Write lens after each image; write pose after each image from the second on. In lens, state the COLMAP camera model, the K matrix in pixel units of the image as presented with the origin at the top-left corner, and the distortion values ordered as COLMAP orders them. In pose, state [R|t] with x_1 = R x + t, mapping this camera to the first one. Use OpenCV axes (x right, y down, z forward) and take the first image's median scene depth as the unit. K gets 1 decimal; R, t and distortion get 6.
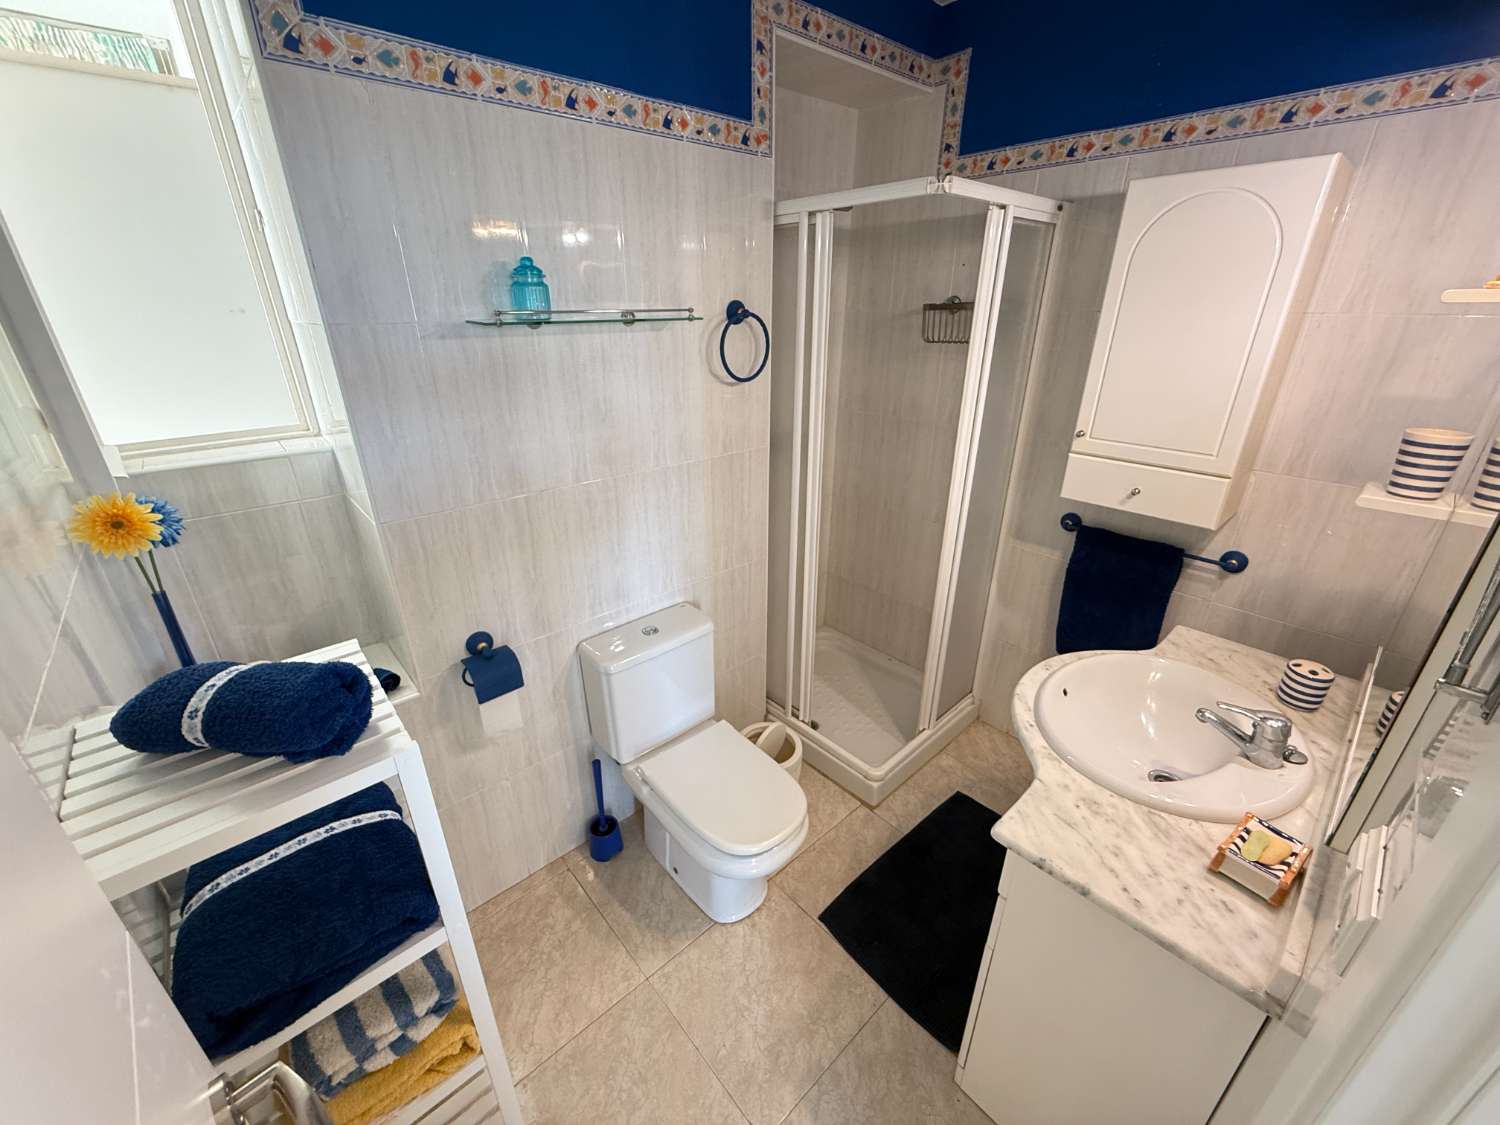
lens RADIAL K [[597.8, 0, 745.2], [0, 597.8, 563.2], [0, 0, 1]] dist [-0.001164, 0.000844]
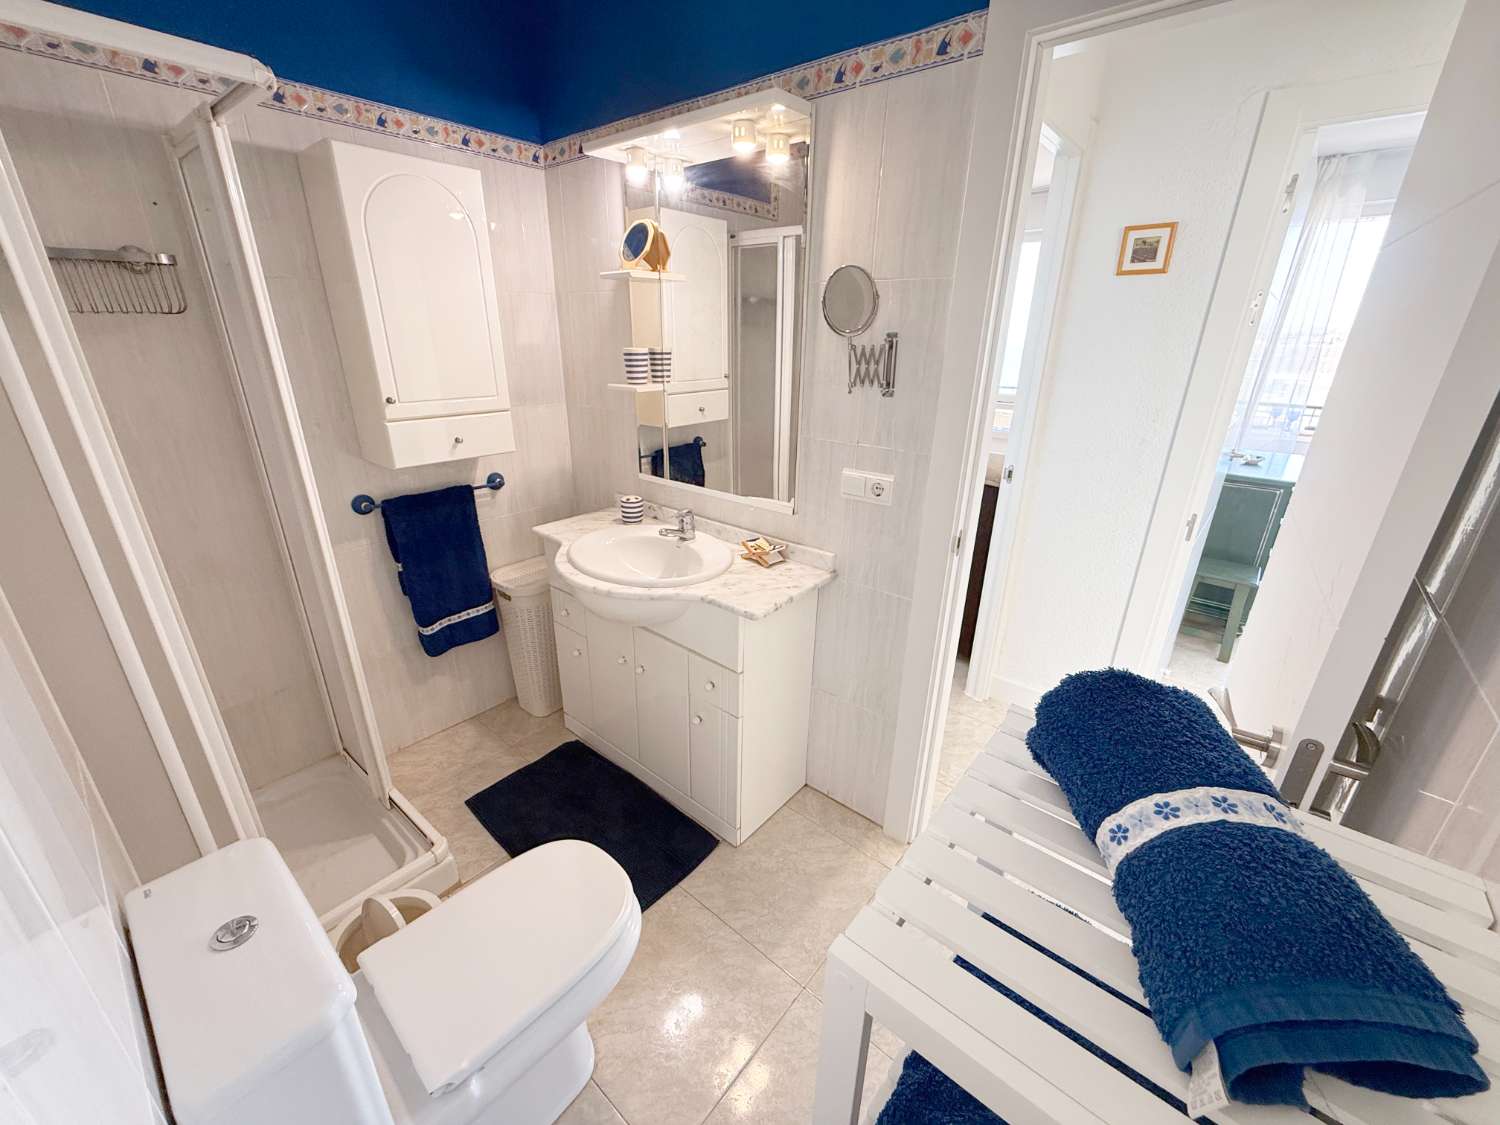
lens RADIAL K [[597.8, 0, 744.0], [0, 597.8, 562.2], [0, 0, 1]] dist [-0.001164, 0.000844]
pose [[-0.130786, -0.359135, 0.924076, -0.524475], [0.386871, 0.839700, 0.381097, -0.140724], [-0.912812, 0.407341, 0.029118, 0.539085]]
